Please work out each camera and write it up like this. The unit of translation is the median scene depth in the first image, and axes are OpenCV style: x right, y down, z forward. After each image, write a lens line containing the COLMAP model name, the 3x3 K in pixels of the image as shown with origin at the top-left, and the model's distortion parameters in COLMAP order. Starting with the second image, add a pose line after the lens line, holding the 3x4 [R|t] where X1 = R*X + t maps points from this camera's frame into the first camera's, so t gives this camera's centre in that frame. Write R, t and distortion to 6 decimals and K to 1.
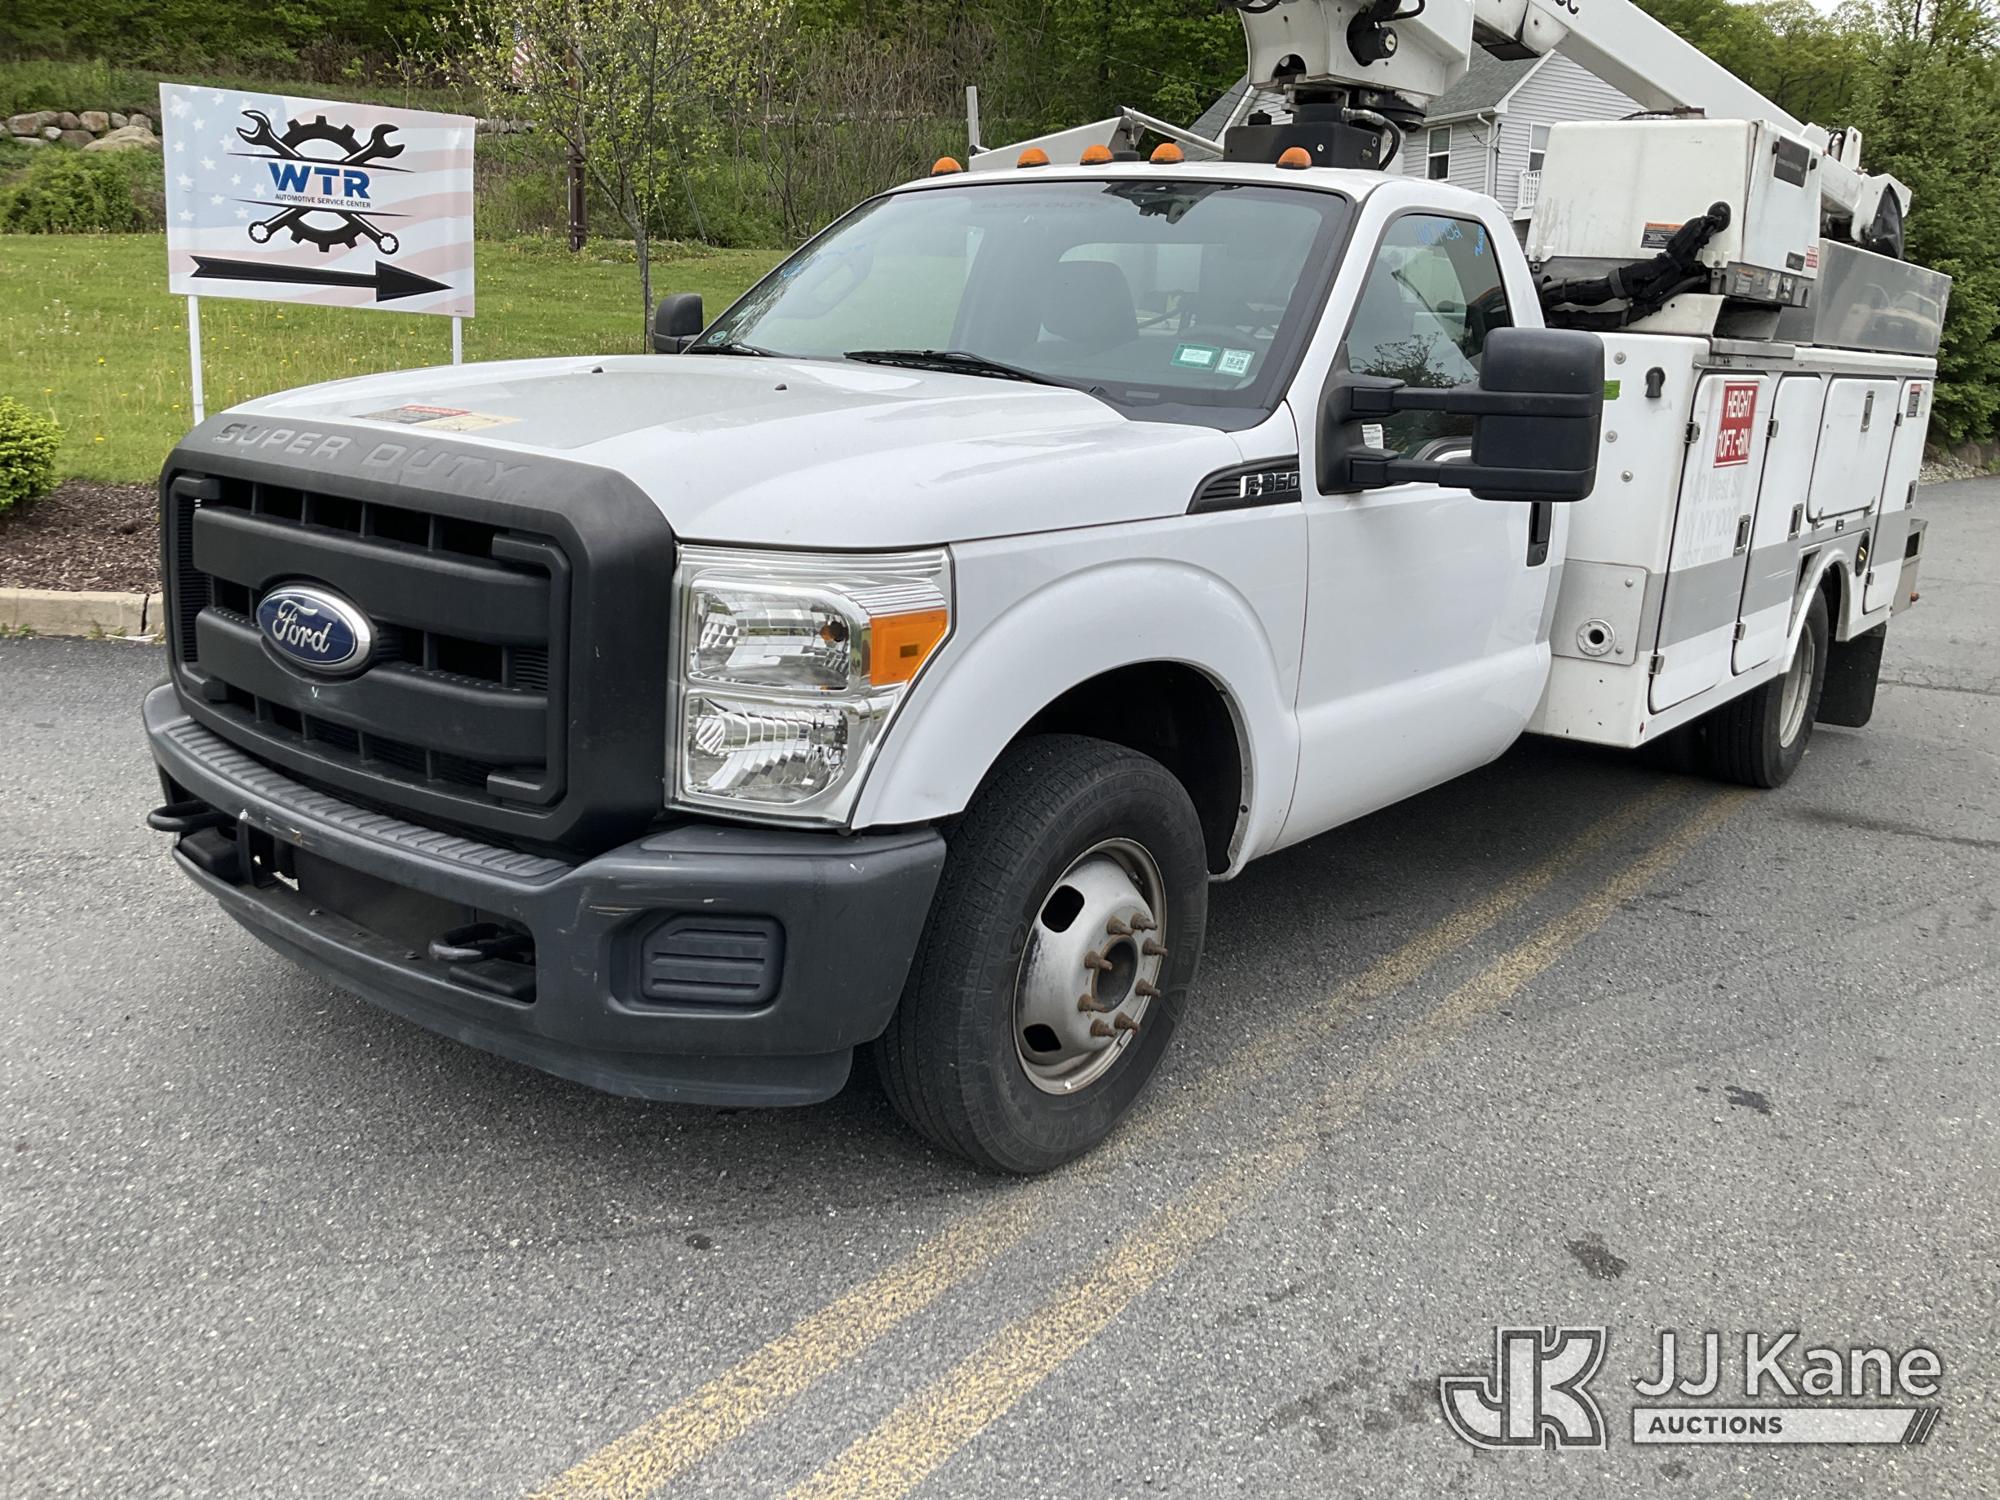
lens RADIAL K [[1656.7, 0, 995.0], [0, 1656.7, 756.5], [0, 0, 1]] dist [0.071301, -0.040853]
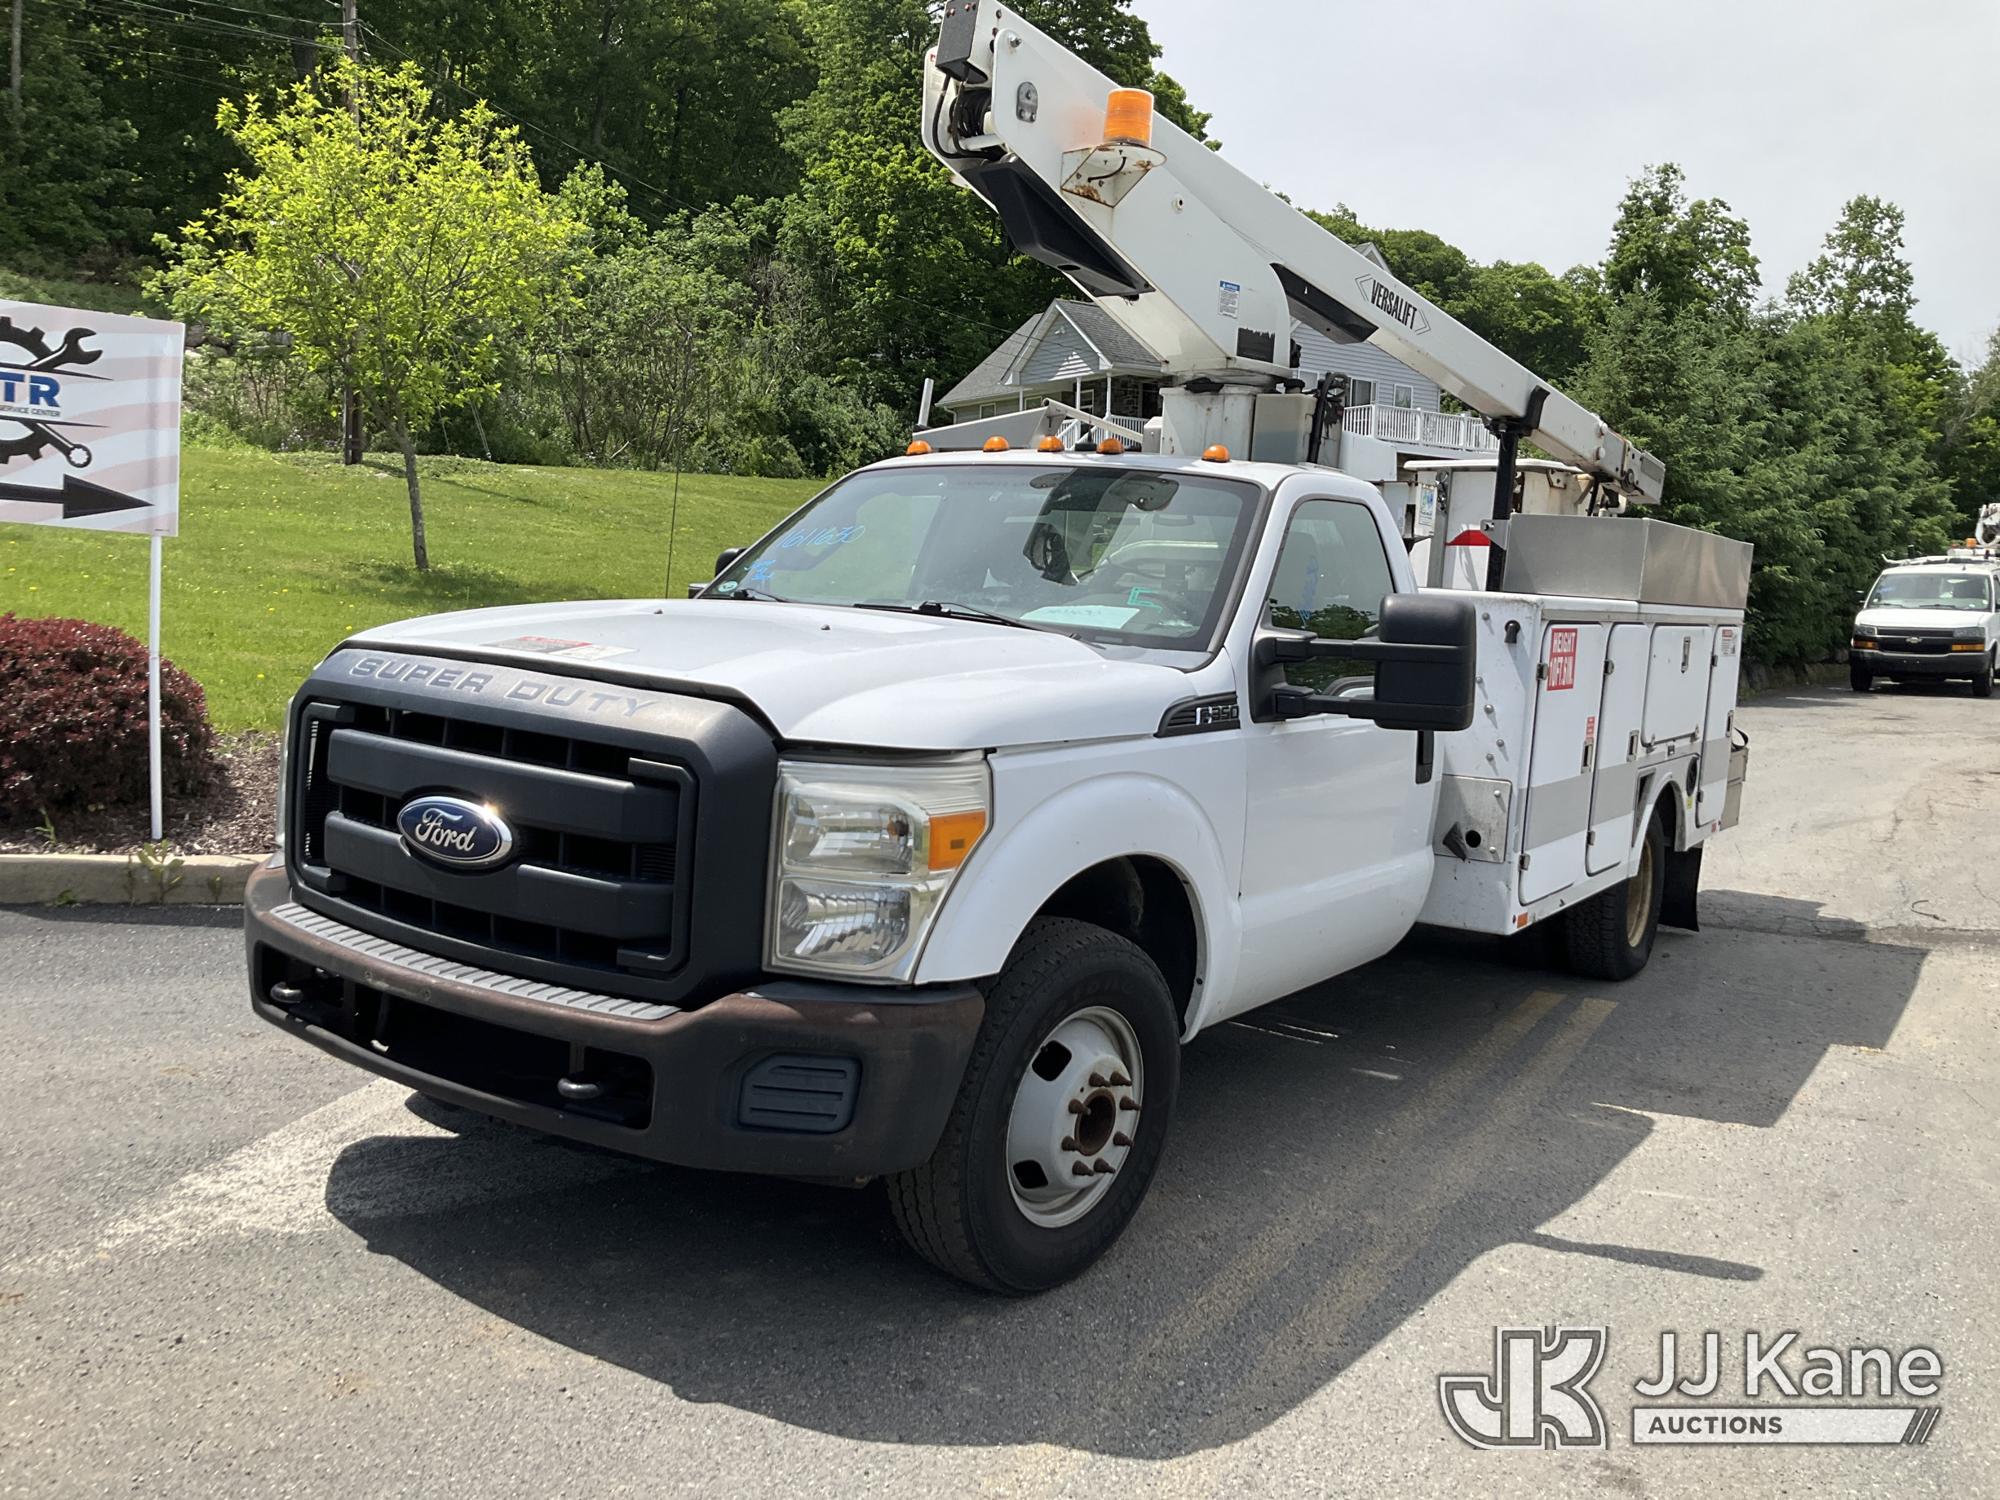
lens RADIAL K [[1656.7, 0, 979.6], [0, 1656.7, 788.6], [0, 0, 1]] dist [0.071301, -0.040853]
pose [[0.997657, -0.000030, 0.068412, -0.090749], [0.007739, 0.993631, -0.112419, 0.026787], [-0.067973, 0.112685, 0.991303, -0.194725]]
